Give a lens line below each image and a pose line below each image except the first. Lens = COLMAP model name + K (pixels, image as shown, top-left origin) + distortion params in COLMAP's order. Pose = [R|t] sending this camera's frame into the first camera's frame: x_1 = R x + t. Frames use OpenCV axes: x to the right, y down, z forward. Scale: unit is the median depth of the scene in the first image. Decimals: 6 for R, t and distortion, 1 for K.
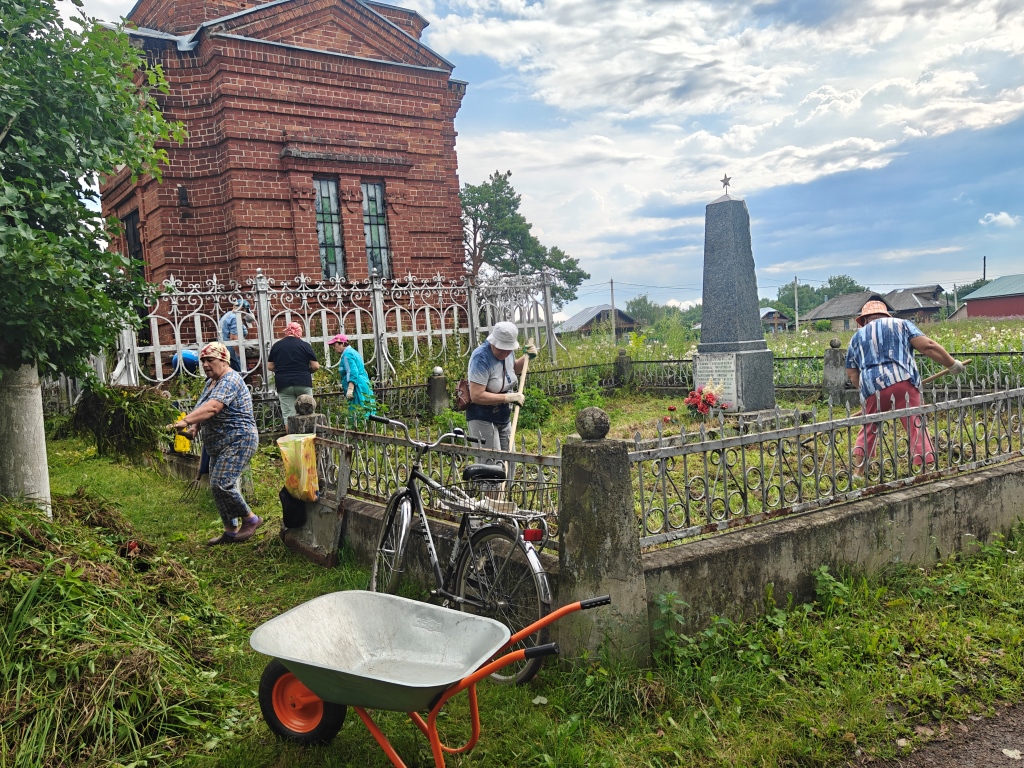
lens RADIAL K [[830.5, 0, 512.0], [0, 830.5, 384.0], [0, 0, 1]] dist [0.008057, 0.011828]
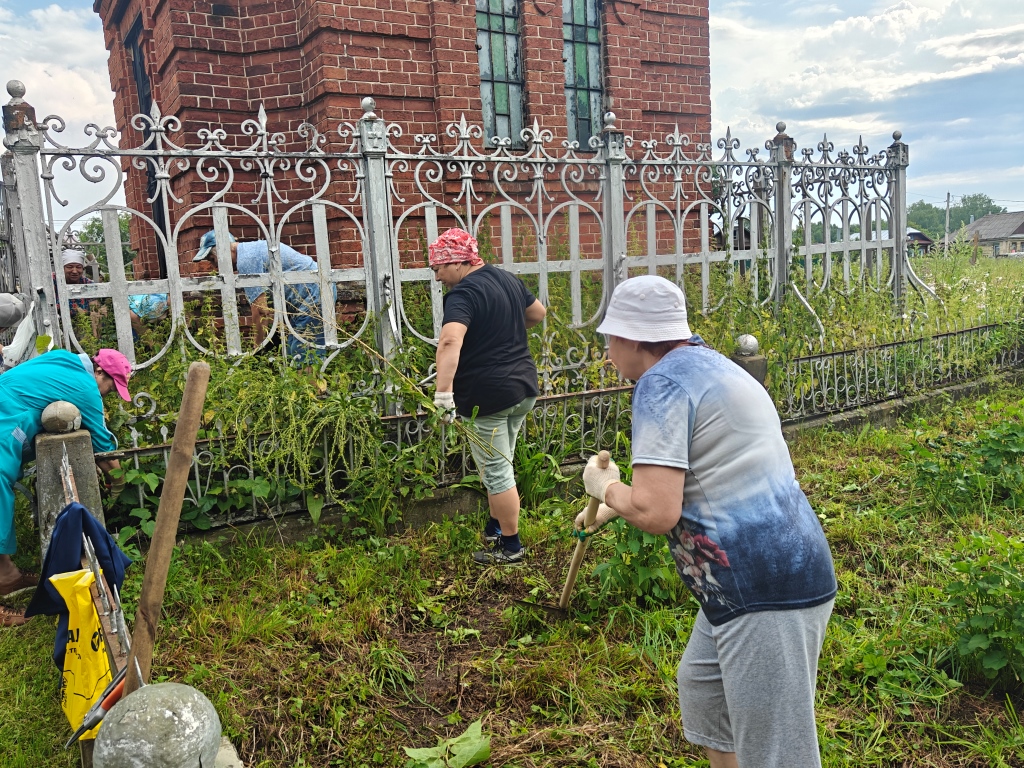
lens RADIAL K [[830.5, 0, 512.0], [0, 830.5, 384.0], [0, 0, 1]] dist [0.008057, 0.011828]
pose [[0.993813, 0.035220, -0.105336, -0.160264], [-0.024715, 0.994739, 0.099415, -0.034190], [0.108283, -0.096196, 0.989455, 0.508437]]
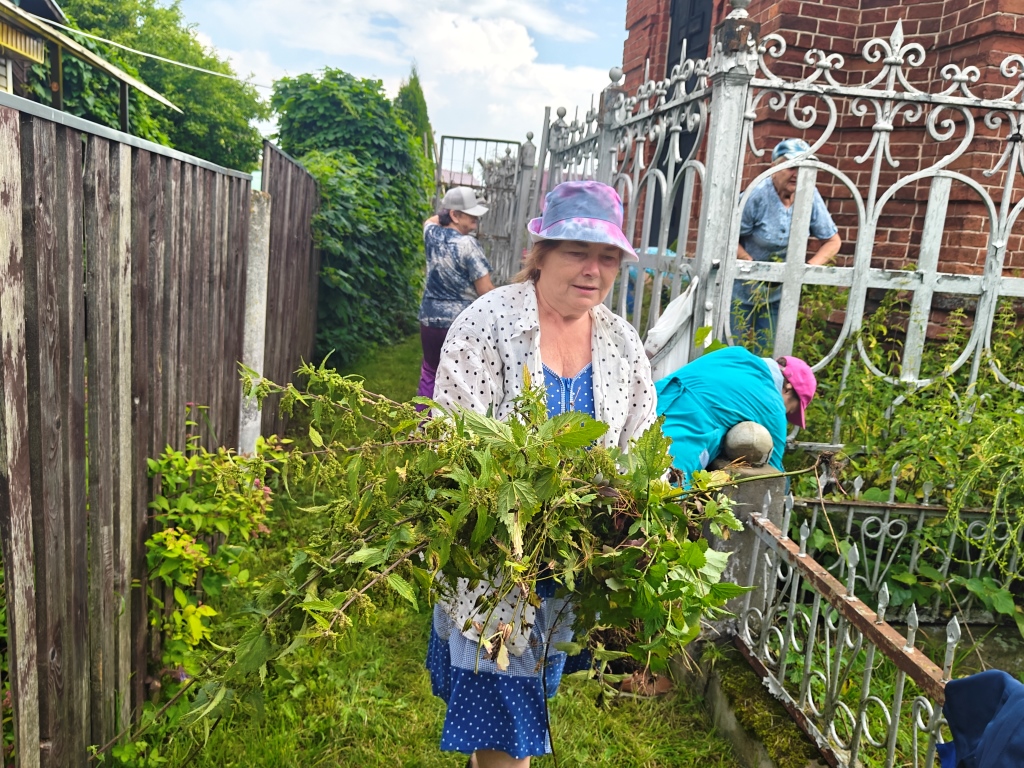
lens RADIAL K [[830.5, 0, 512.0], [0, 830.5, 384.0], [0, 0, 1]] dist [0.008057, 0.011828]
pose [[0.864943, 0.227521, -0.447334, -0.305182], [-0.164822, 0.970673, 0.175007, -0.032495], [0.474033, -0.077640, 0.877077, 0.561197]]
